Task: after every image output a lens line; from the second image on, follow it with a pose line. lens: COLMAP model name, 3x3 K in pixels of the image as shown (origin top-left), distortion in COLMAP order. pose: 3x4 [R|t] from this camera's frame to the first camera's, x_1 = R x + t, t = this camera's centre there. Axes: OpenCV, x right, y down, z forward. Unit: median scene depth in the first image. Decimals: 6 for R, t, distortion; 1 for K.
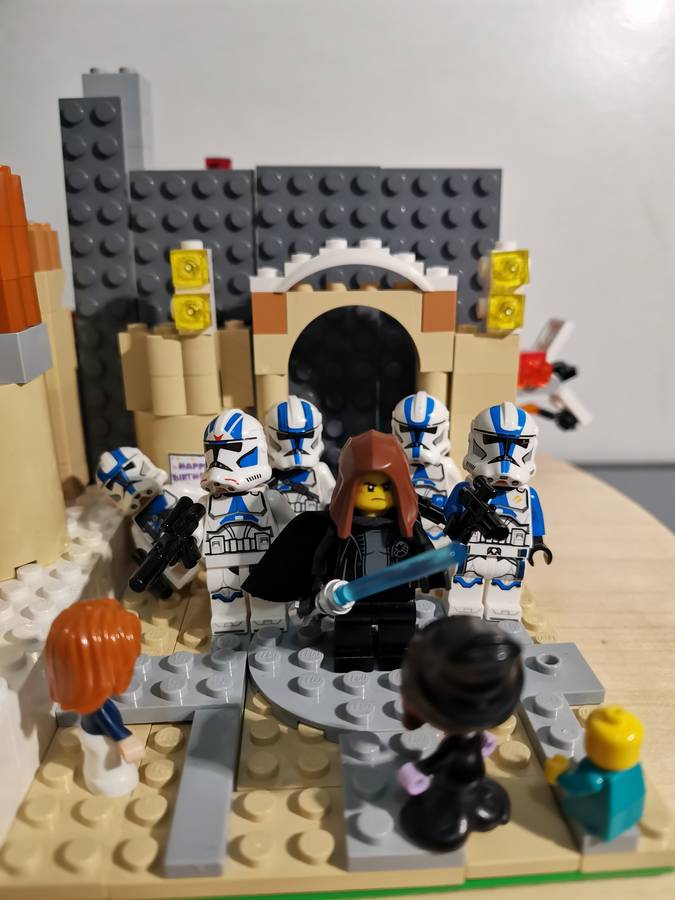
lens RADIAL K [[717.5, 0, 337.5], [0, 717.5, 450.0], [0, 0, 1]] dist [0.040907, -0.181484]
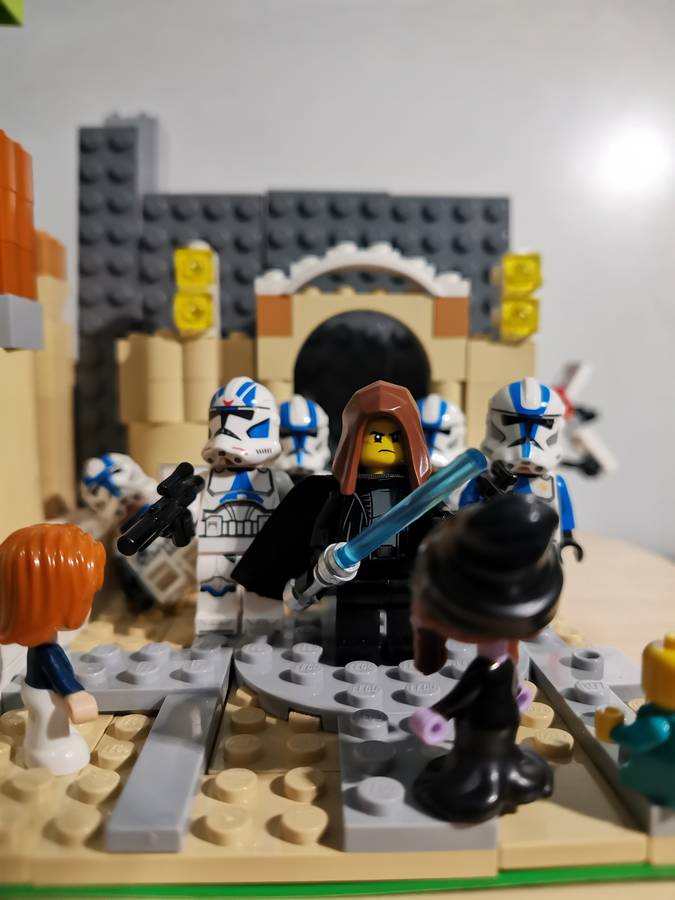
lens RADIAL K [[723.5, 0, 337.5], [0, 723.5, 450.0], [0, 0, 1]] dist [-0.005472, -0.107831]
pose [[0.999781, 0.011736, -0.017338, 0.008955], [-0.015069, 0.978281, -0.206735, 0.191841], [0.014535, 0.206951, 0.978243, 0.094178]]
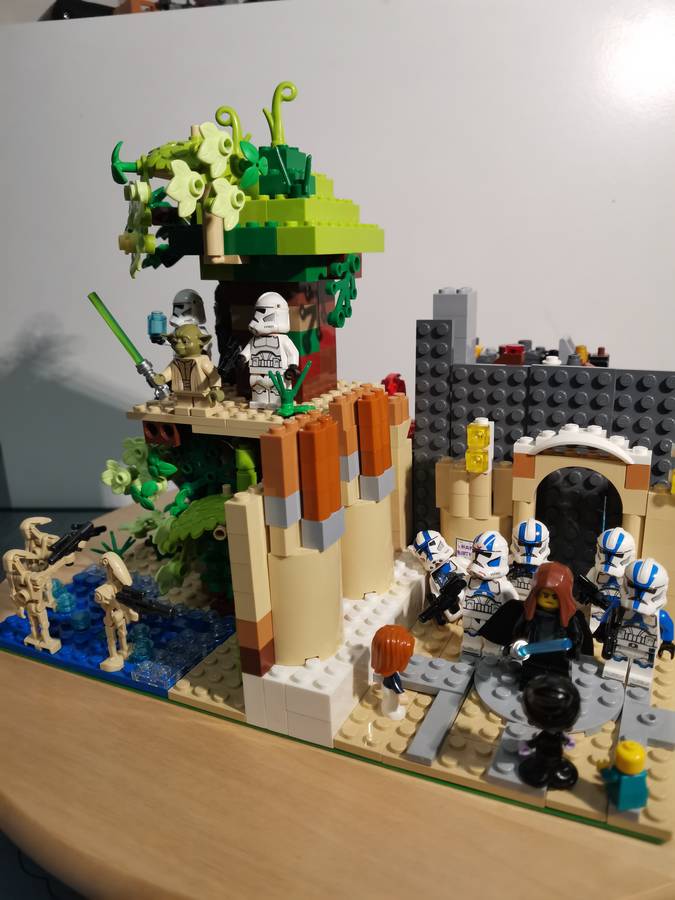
lens RADIAL K [[717.5, 0, 337.5], [0, 717.5, 450.0], [0, 0, 1]] dist [0.040907, -0.181484]
pose [[0.880748, 0.110546, -0.460503, 0.285839], [-0.110732, 0.993491, 0.026709, -0.228181], [0.460458, 0.027468, 0.887256, -0.650193]]
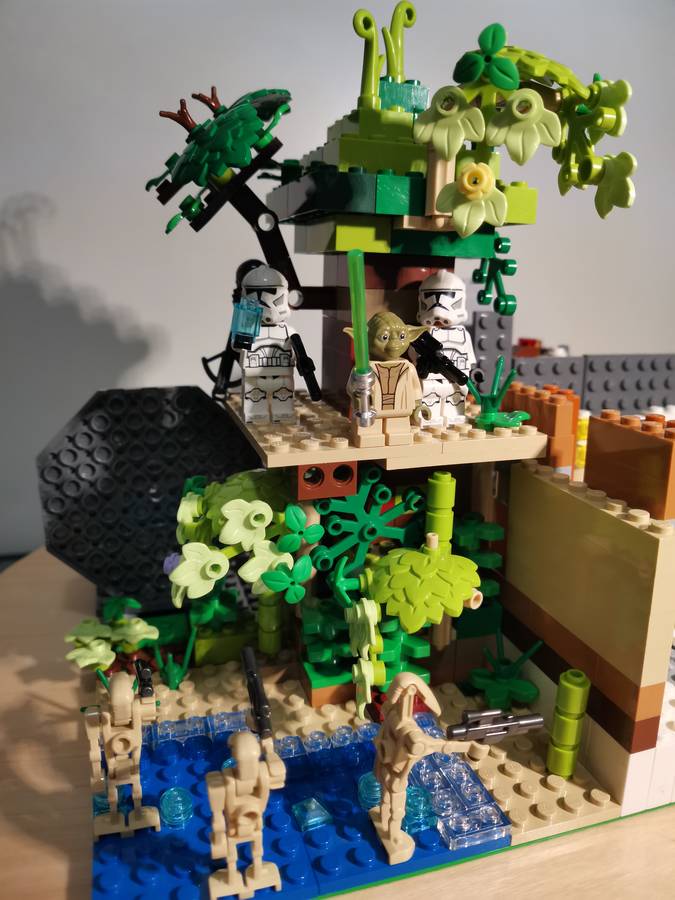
lens RADIAL K [[717.5, 0, 337.5], [0, 717.5, 450.0], [0, 0, 1]] dist [0.040907, -0.181484]
pose [[0.966984, -0.047717, 0.250328, -1.158825], [0.054446, 0.998316, -0.020023, -0.199799], [-0.248951, 0.032991, 0.967954, -0.417348]]
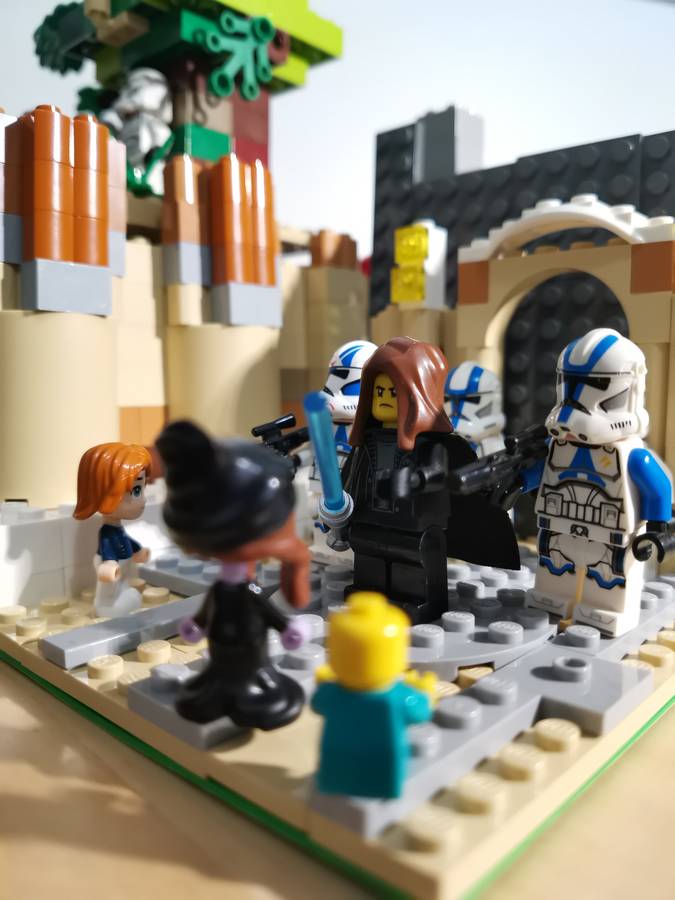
lens RADIAL K [[717.5, 0, 337.5], [0, 717.5, 450.0], [0, 0, 1]] dist [0.040907, -0.181484]
pose [[0.701961, 0.081017, -0.707592, 0.494433], [-0.213869, 0.971635, -0.100918, 0.171044], [0.679345, 0.222173, 0.699378, 0.260904]]
